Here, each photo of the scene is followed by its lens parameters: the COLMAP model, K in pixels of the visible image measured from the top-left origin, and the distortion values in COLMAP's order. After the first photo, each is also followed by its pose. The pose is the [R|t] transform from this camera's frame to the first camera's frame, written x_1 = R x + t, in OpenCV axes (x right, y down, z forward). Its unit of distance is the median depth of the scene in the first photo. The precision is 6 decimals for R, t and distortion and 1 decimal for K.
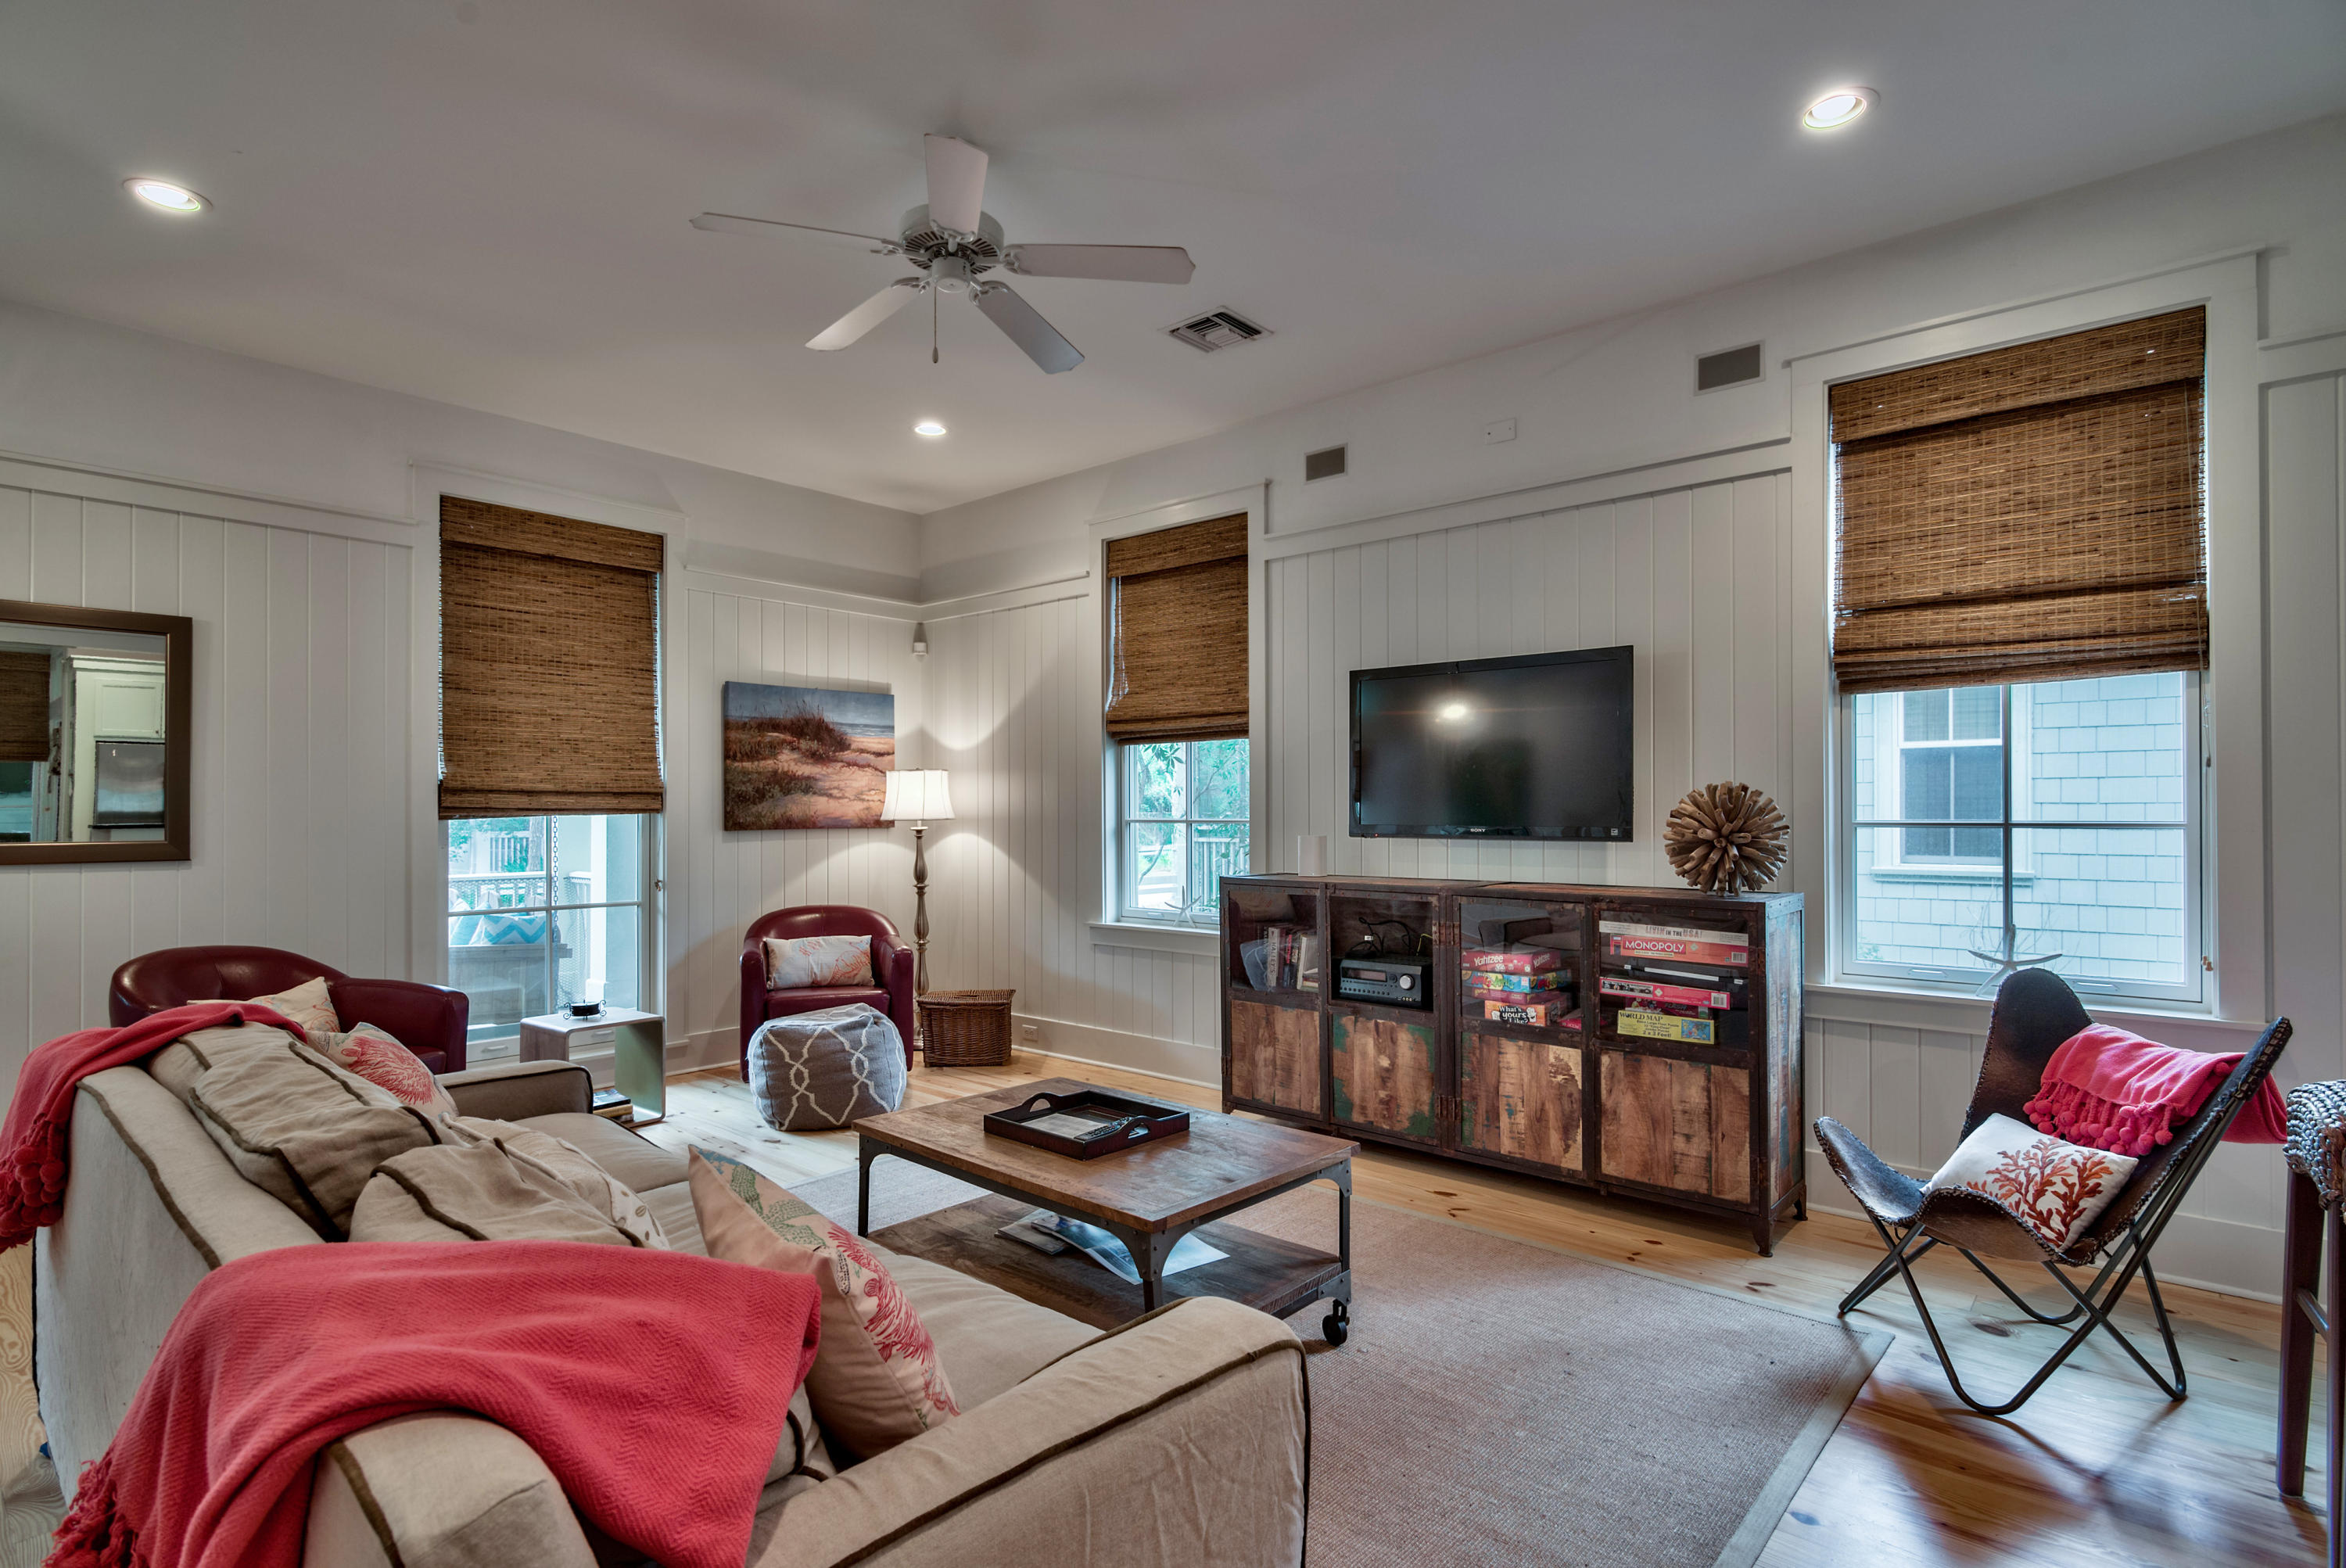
lens RADIAL K [[1146.4, 0, 1170.2], [0, 1146.4, 791.0], [0, 0, 1]] dist [-0.002118, -0.001244]
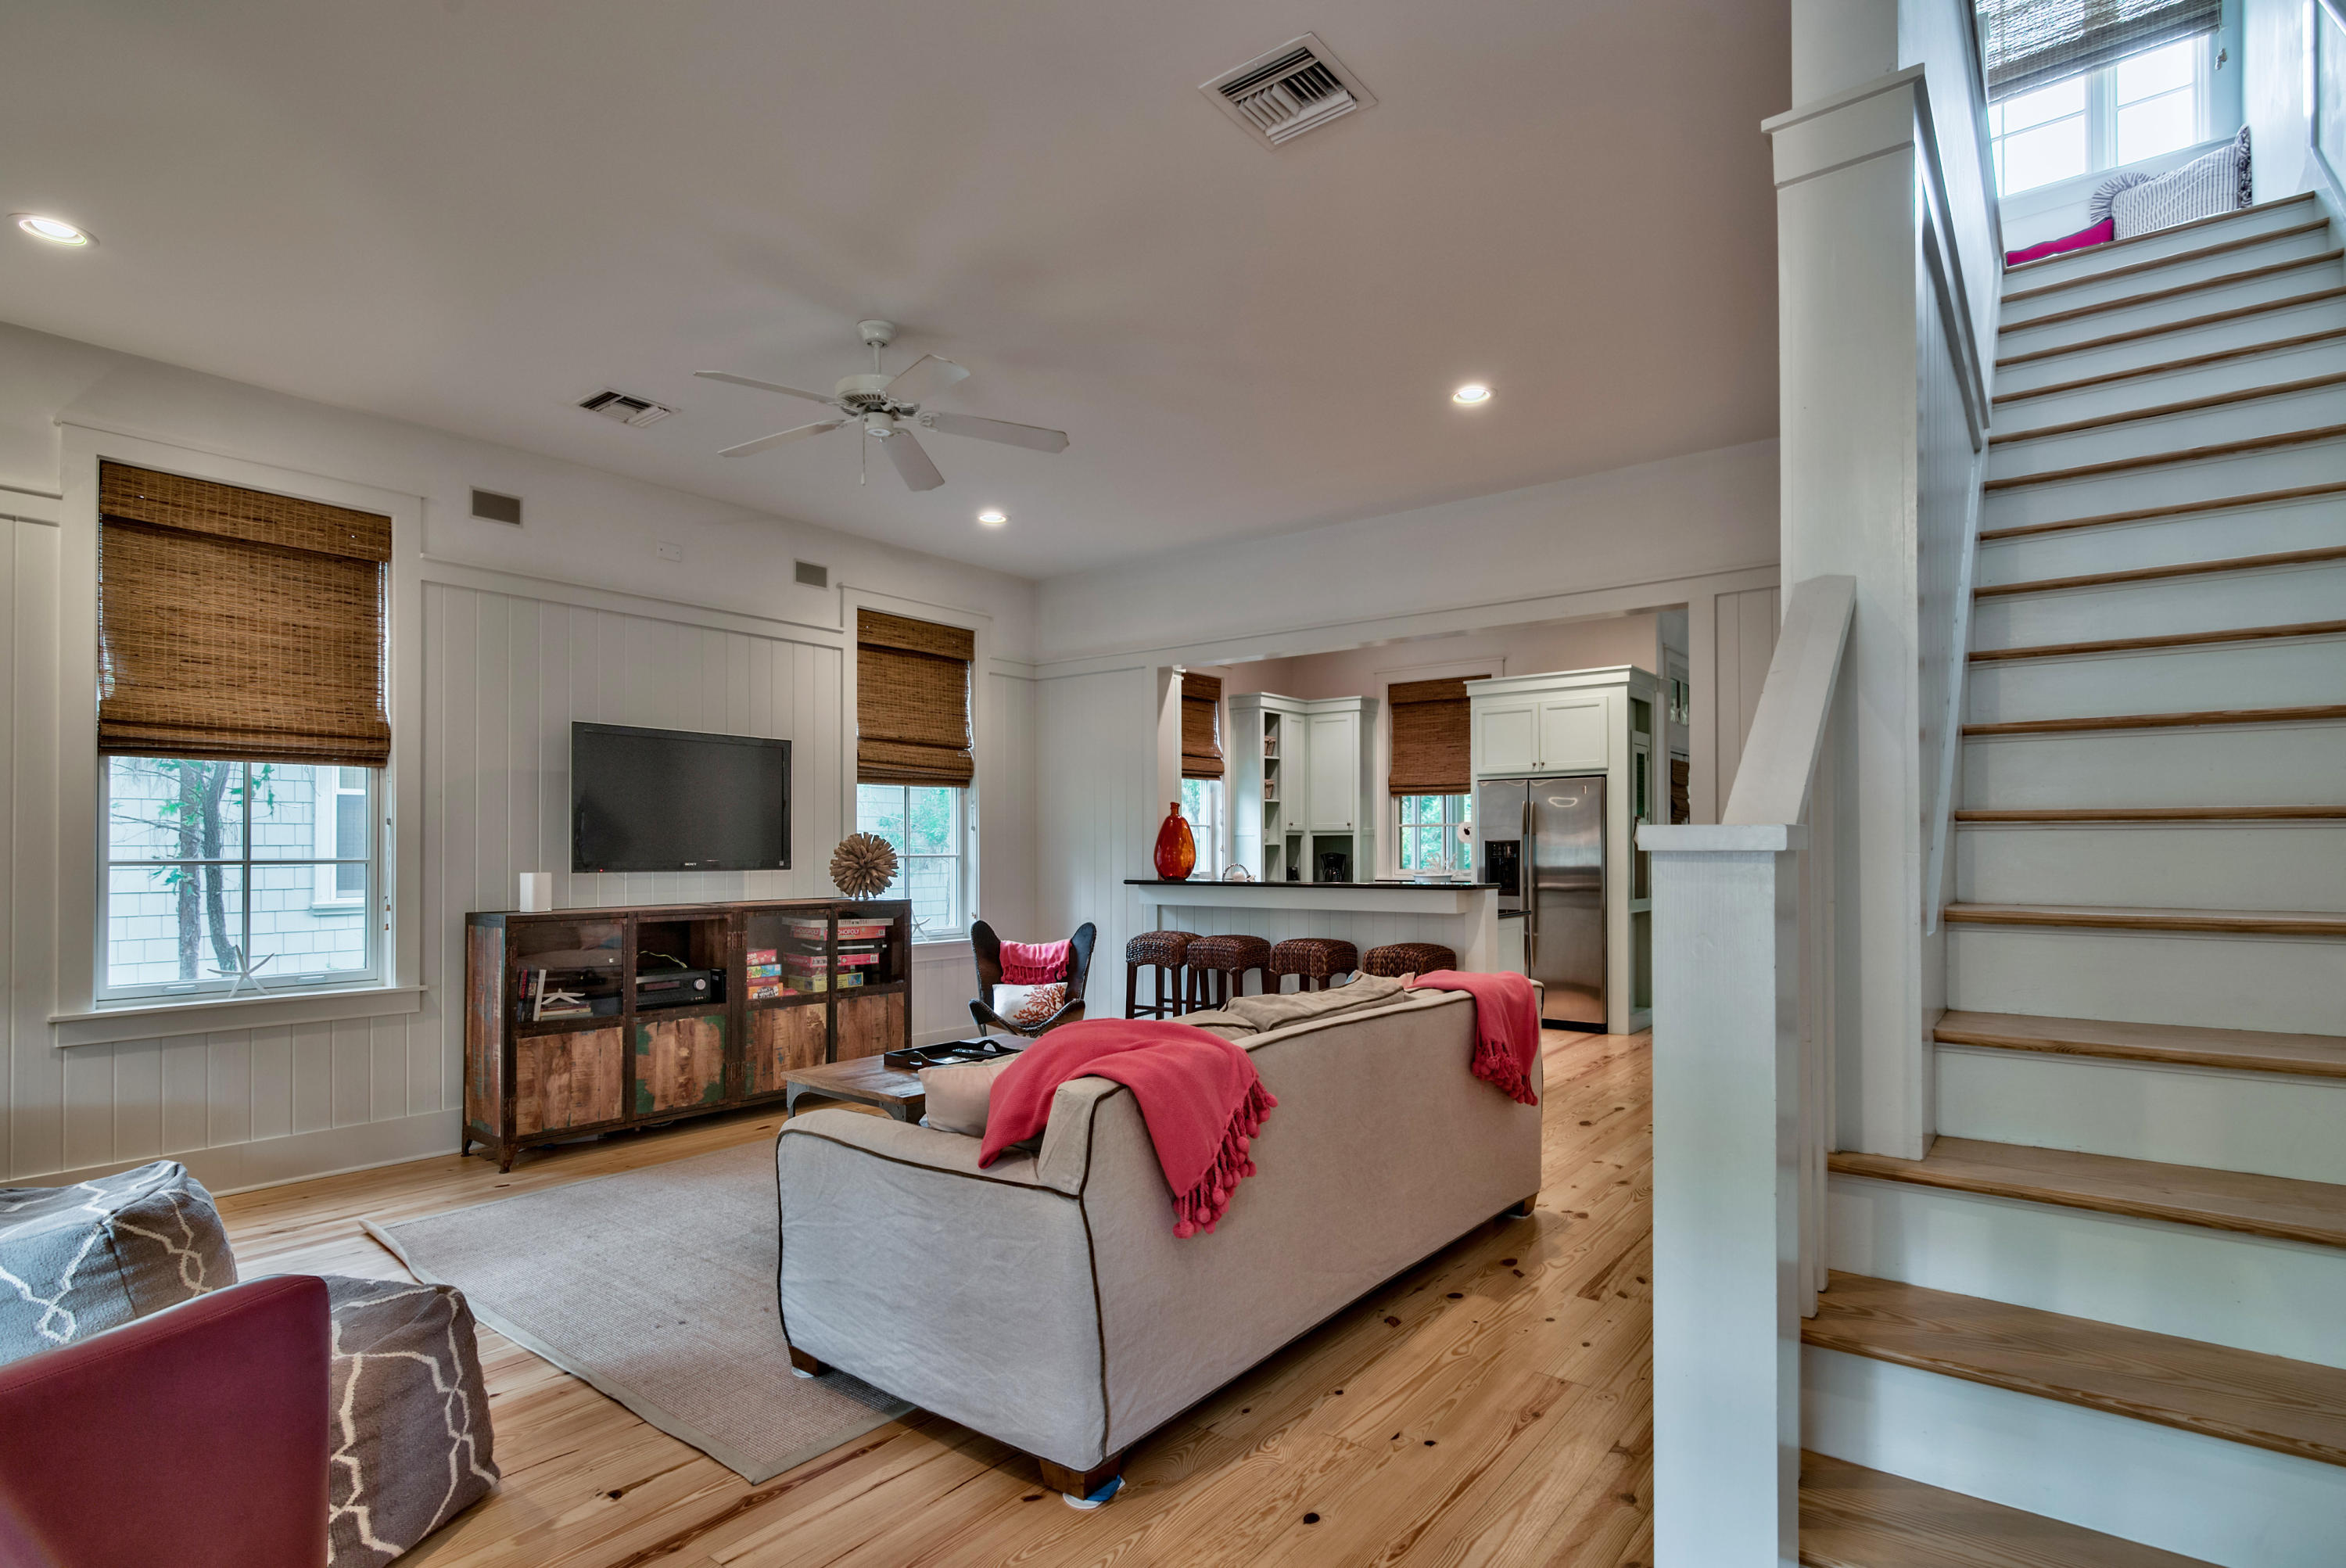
lens RADIAL K [[1146.4, 0, 1170.2], [0, 1146.4, 791.0], [0, 0, 1]] dist [-0.002118, -0.001244]
pose [[-0.046744, 0.051650, 0.997571, -1.074681], [-0.017157, 0.998473, -0.052500, 0.010807], [-0.998760, -0.019570, -0.045786, 0.534834]]
